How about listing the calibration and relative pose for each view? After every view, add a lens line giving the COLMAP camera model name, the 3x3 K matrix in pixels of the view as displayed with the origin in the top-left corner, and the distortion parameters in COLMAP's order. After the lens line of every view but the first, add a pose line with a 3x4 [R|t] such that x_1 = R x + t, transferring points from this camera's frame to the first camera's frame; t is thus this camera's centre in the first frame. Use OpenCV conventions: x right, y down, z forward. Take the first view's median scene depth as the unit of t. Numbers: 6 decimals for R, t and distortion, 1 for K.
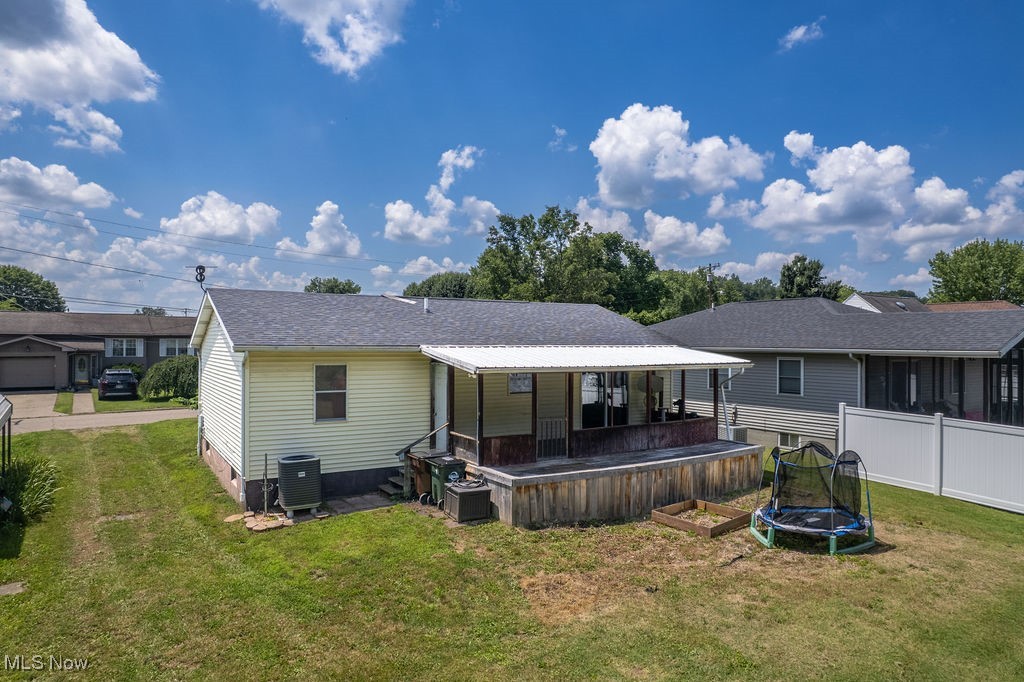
lens RADIAL K [[658.8, 0, 513.6], [0, 658.8, 337.9], [0, 0, 1]] dist [-0.069228, 0.063310]
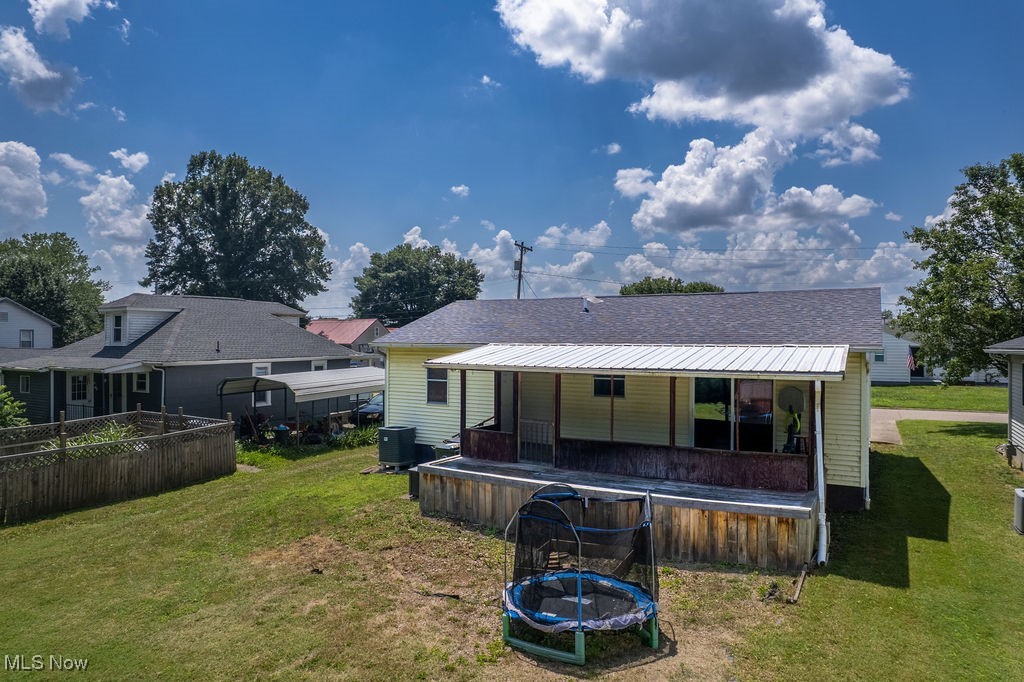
lens RADIAL K [[658.8, 0, 513.6], [0, 658.8, 337.9], [0, 0, 1]] dist [-0.069228, 0.063310]
pose [[0.475462, -0.007276, -0.879706, 0.697733], [0.003155, 0.999973, -0.006565, 0.007862], [0.879731, 0.000346, 0.475472, 0.418829]]
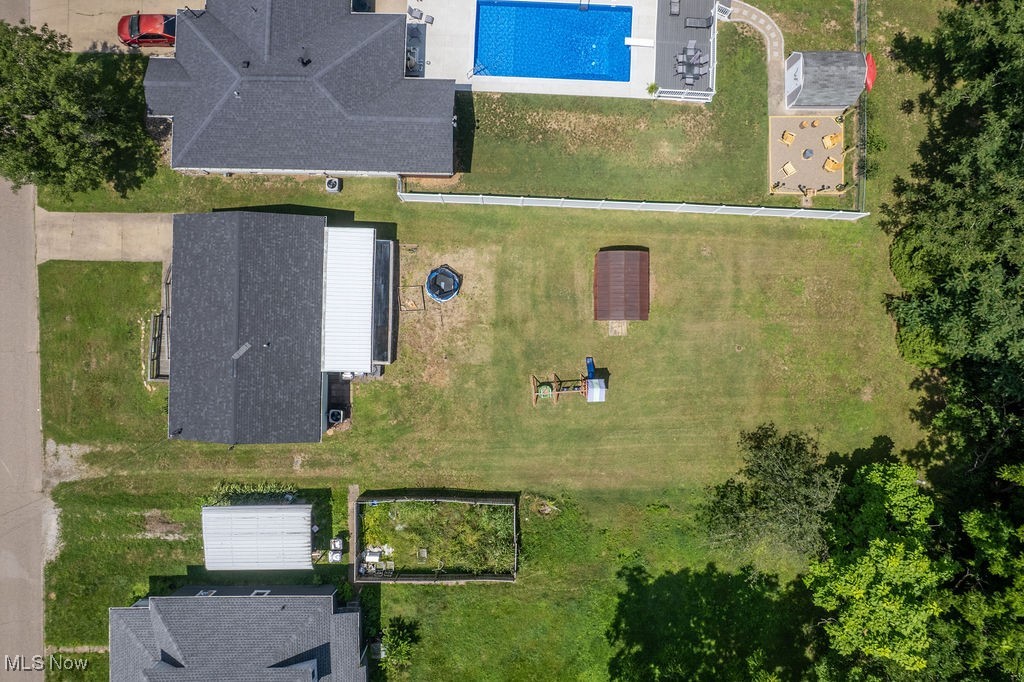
lens RADIAL K [[656.8, 0, 515.3], [0, 656.8, 326.1], [0, 0, 1]] dist [-0.043952, 0.000374]
pose [[0.546056, -0.837748, 0.000400, 0.328091], [-0.005632, -0.003194, 0.999979, -2.014285], [-0.837730, -0.546047, -0.006463, 0.413159]]
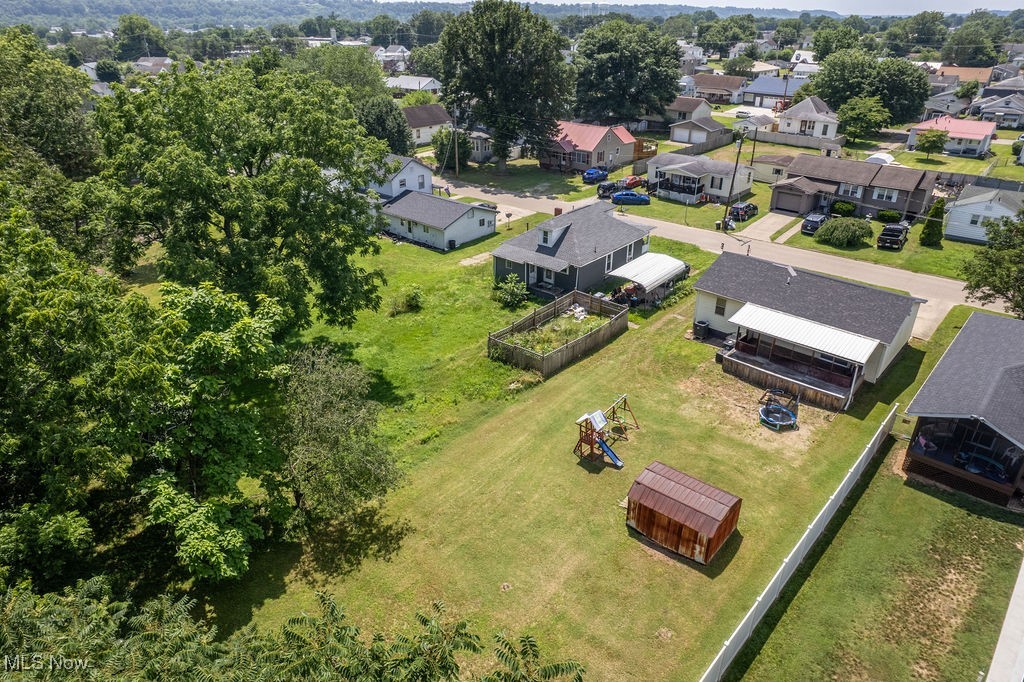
lens RADIAL K [[655.2, 0, 512.8], [0, 655.2, 337.7], [0, 0, 1]] dist [-0.072942, 0.065416]
pose [[0.272760, 0.429930, -0.860676, 1.698356], [0.001607, 0.894392, 0.447281, -0.912535], [0.962081, -0.123383, 0.243264, -0.557050]]
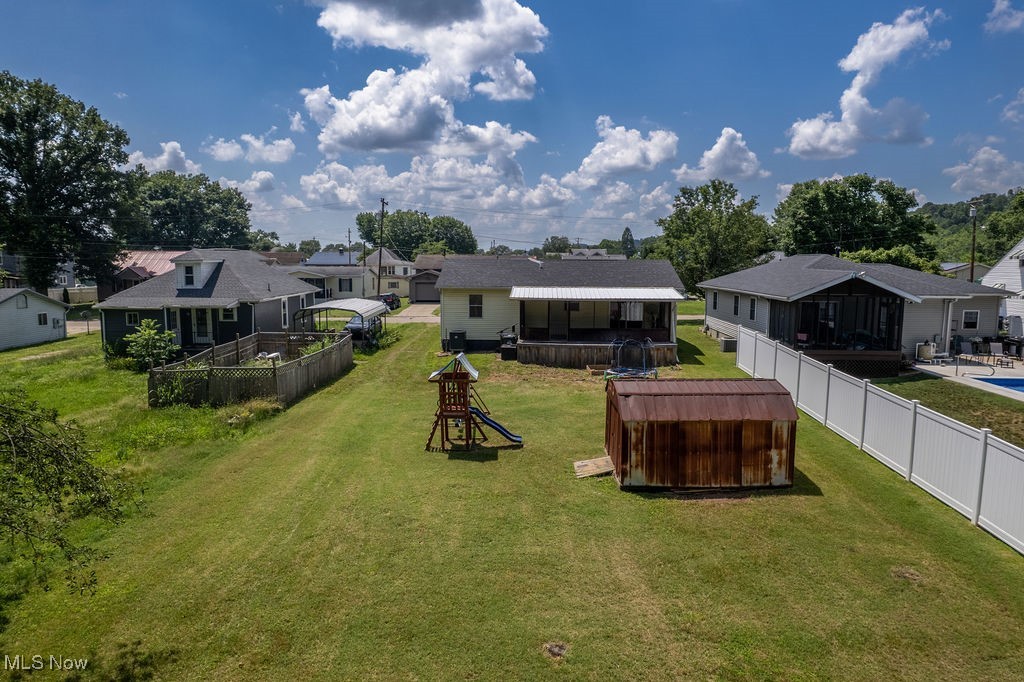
lens RADIAL K [[655.2, 0, 512.8], [0, 655.2, 337.7], [0, 0, 1]] dist [-0.072942, 0.065416]
pose [[0.824194, 0.065364, -0.562523, 0.923006], [0.001690, 0.993028, 0.117865, -0.064419], [0.566306, -0.098094, 0.818337, -0.688123]]
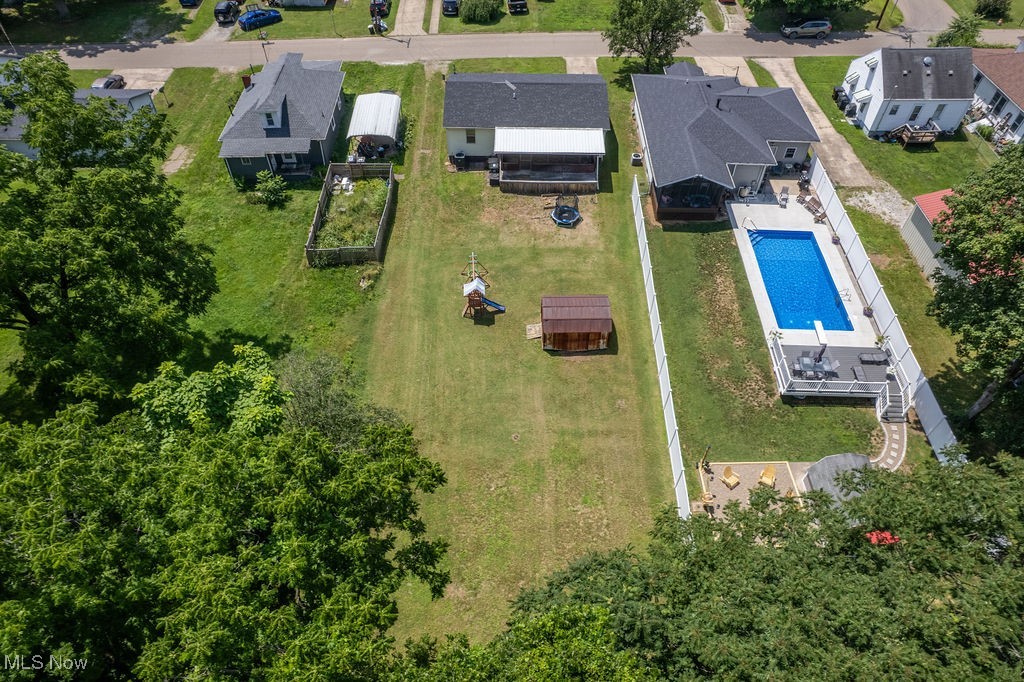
lens RADIAL K [[658.8, 0, 513.6], [0, 658.8, 337.9], [0, 0, 1]] dist [-0.069228, 0.063310]
pose [[0.843811, 0.403477, -0.353821, 1.264923], [-0.000206, 0.659569, 0.751644, -1.460158], [0.536640, -0.634173, 0.556635, -1.208236]]
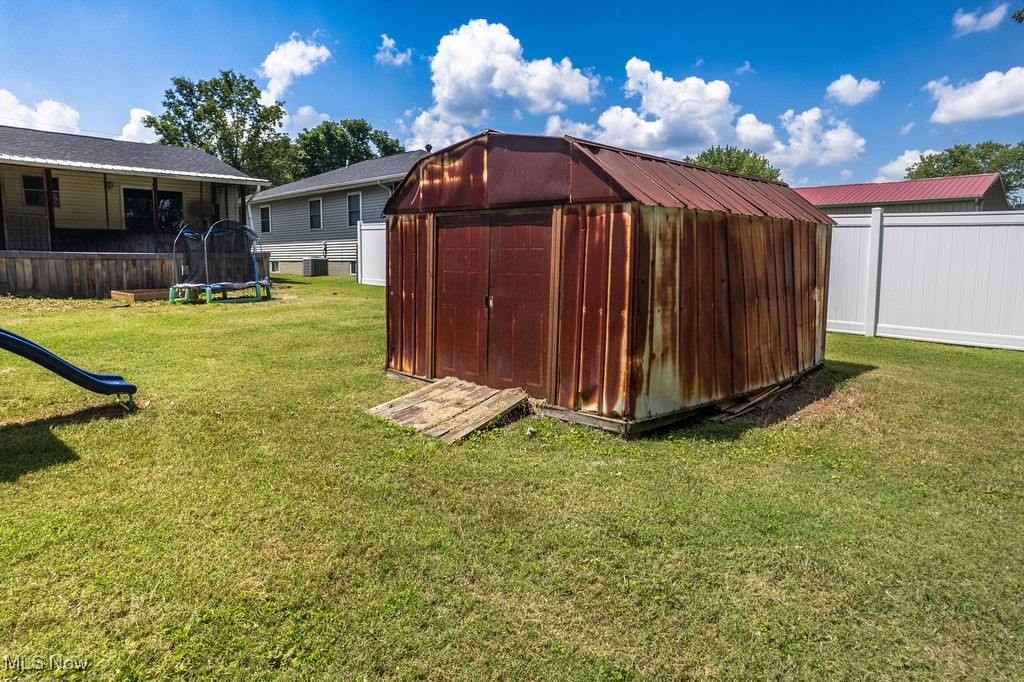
lens RADIAL K [[649.4, 0, 528.9], [0, 649.4, 343.0], [0, 0, 1]] dist [-0.096713, 0.066235]
pose [[0.968530, -0.027684, 0.247353, 0.481896], [-0.005417, 0.991215, 0.132150, 0.153741], [-0.248838, -0.129331, 0.959871, -0.184469]]
